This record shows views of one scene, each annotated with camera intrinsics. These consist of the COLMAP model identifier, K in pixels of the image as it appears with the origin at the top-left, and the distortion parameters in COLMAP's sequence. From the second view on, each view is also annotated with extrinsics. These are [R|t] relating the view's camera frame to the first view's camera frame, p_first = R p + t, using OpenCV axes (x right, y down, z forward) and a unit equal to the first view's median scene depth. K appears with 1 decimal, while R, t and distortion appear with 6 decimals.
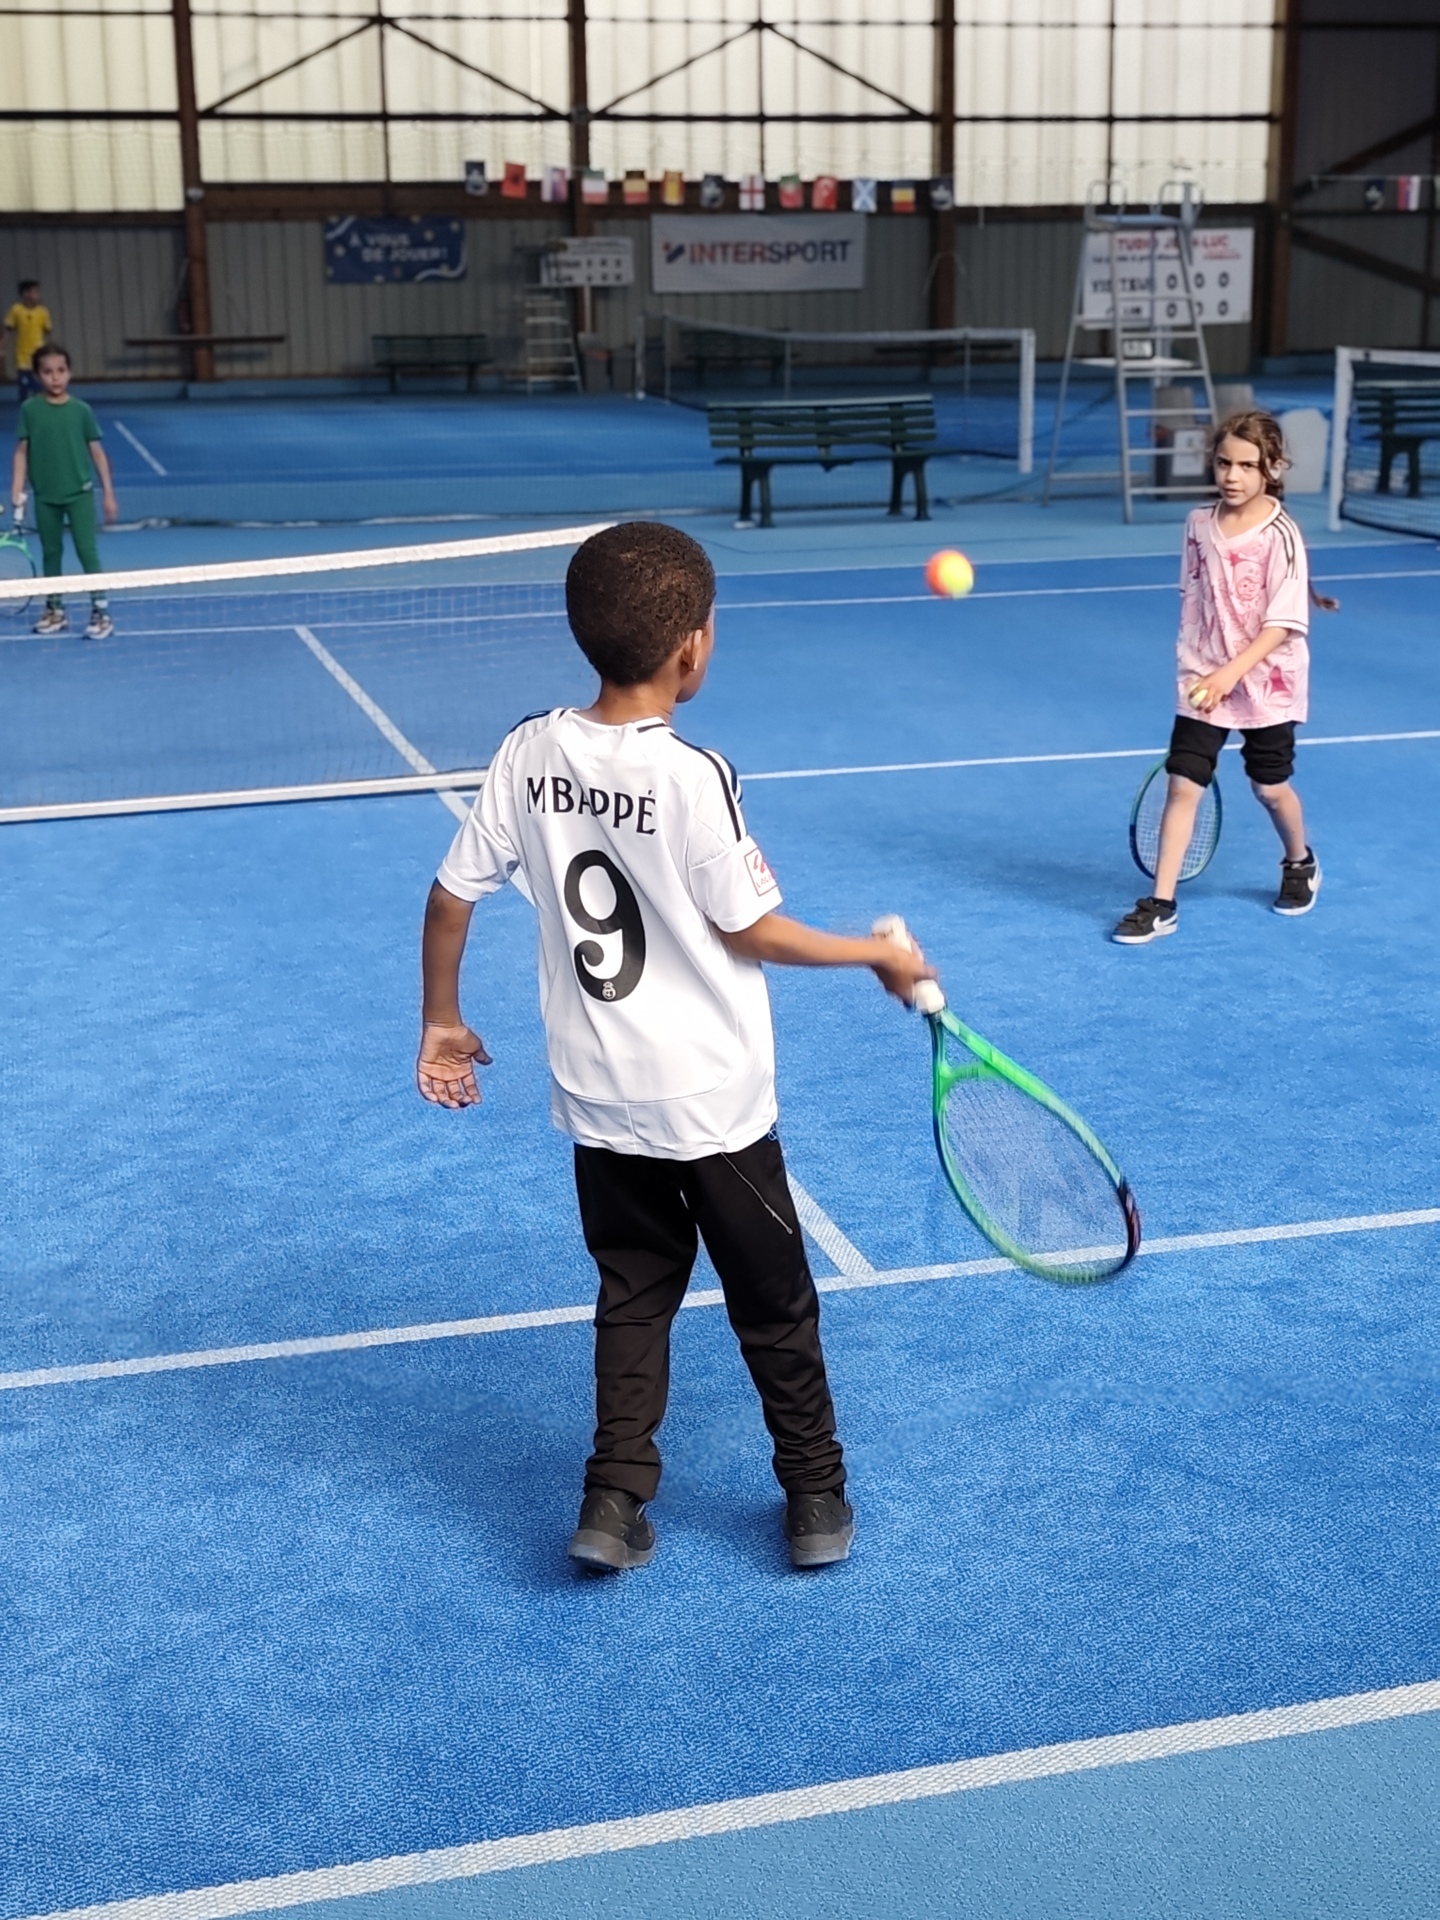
lens RADIAL K [[2516.8, 0, 723.9], [0, 2516.8, 989.1], [0, 0, 1]] dist [0.129586, -0.556548]
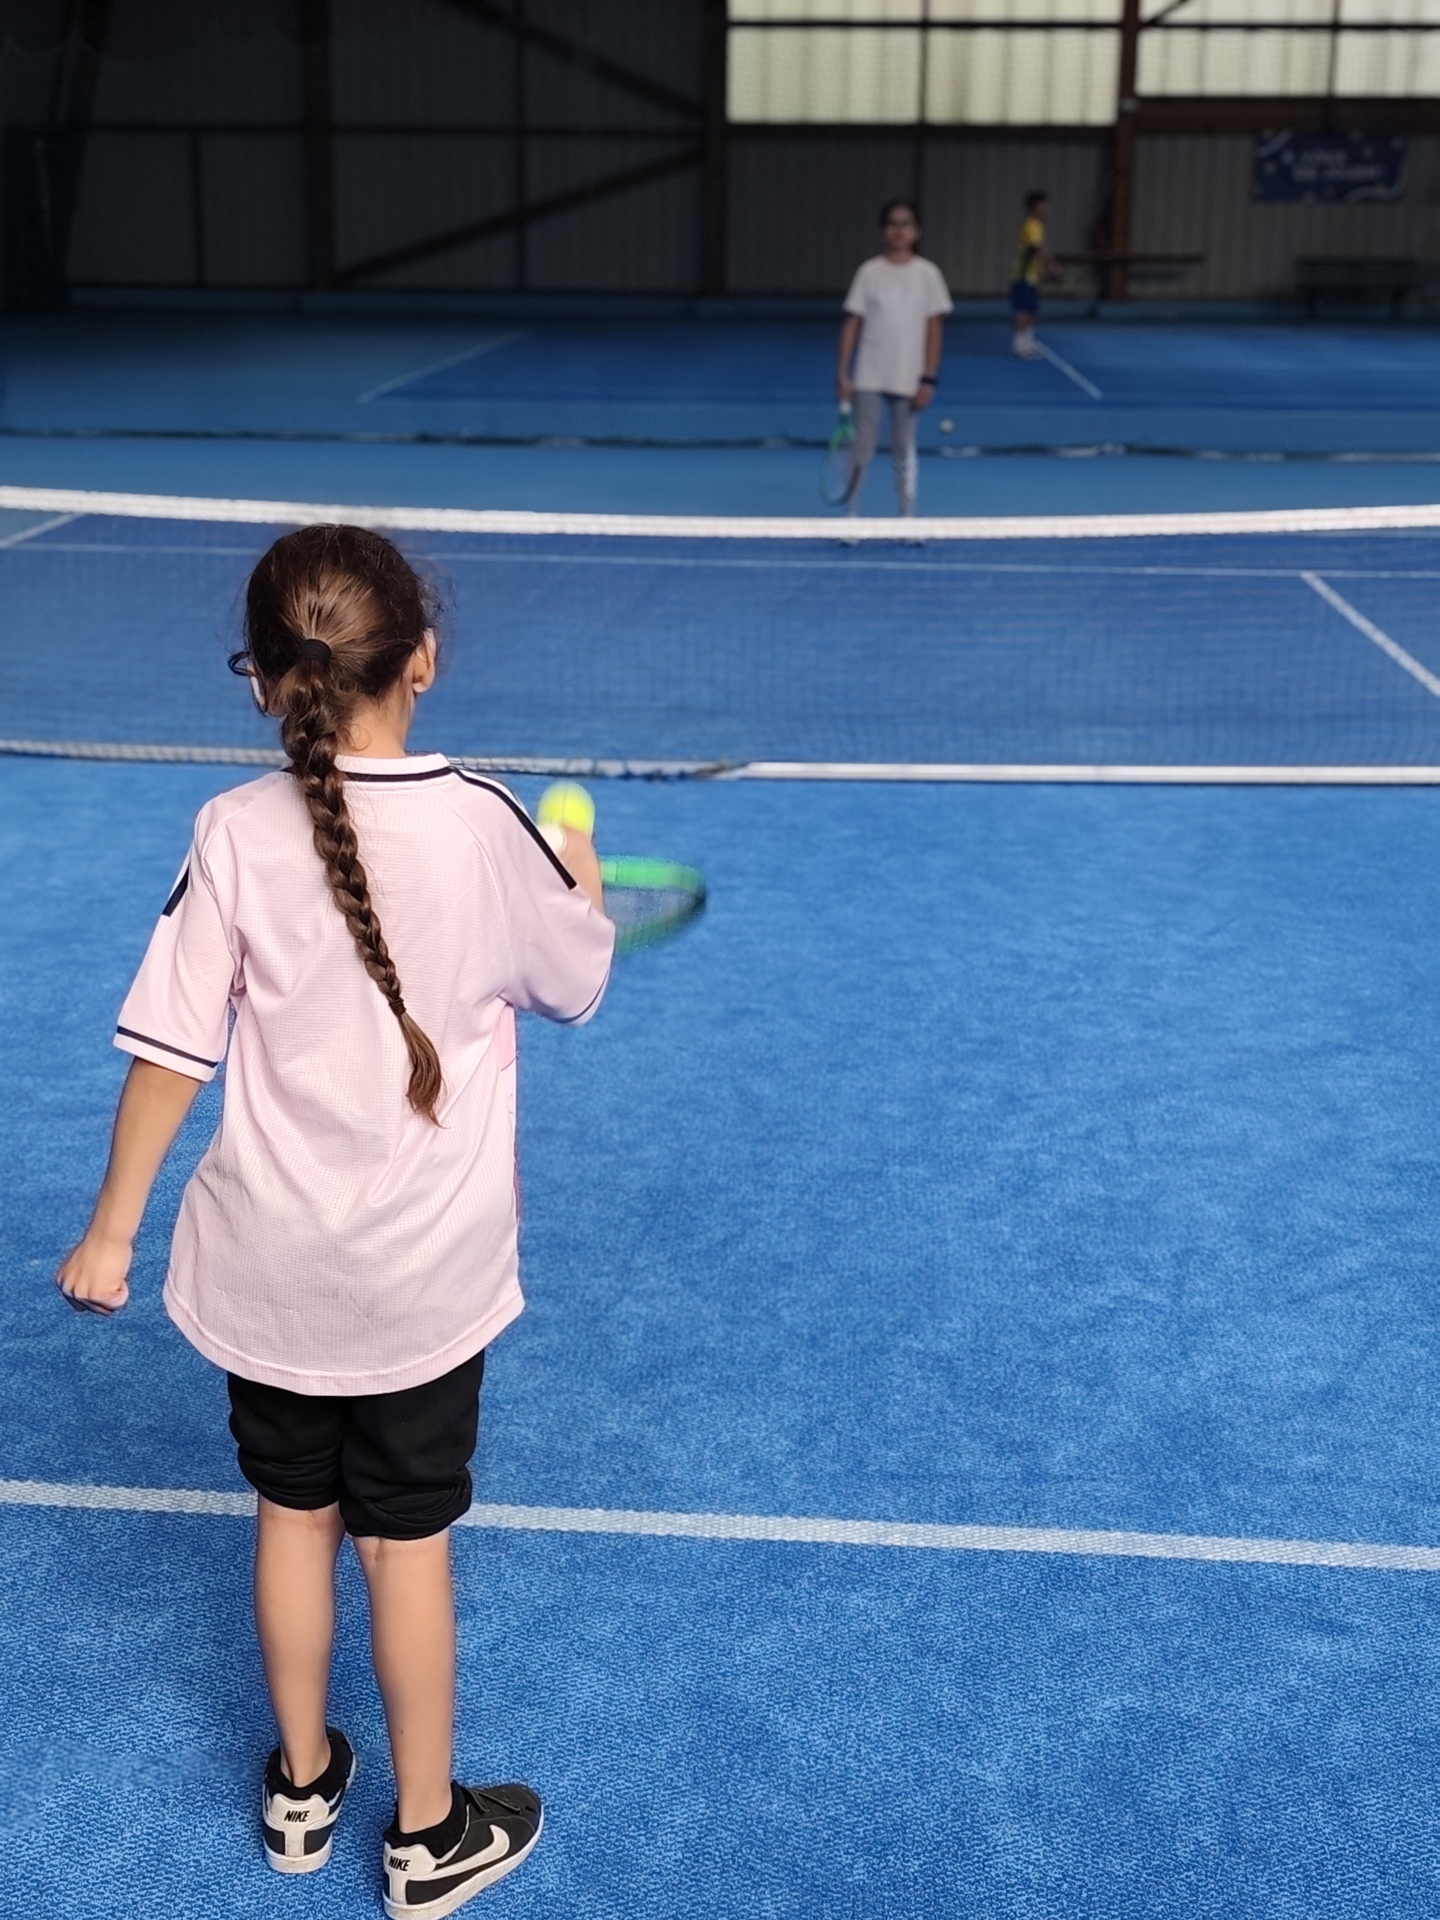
lens RADIAL K [[2598.8, 0, 720.0], [0, 2598.8, 960.0], [0, 0, 1]] dist [0.014936, 0.025829]
pose [[0.942147, 0.111115, -0.316249, -0.104980], [-0.107293, 0.993789, 0.029529, -0.017334], [0.317566, 0.006110, 0.948217, 0.077908]]
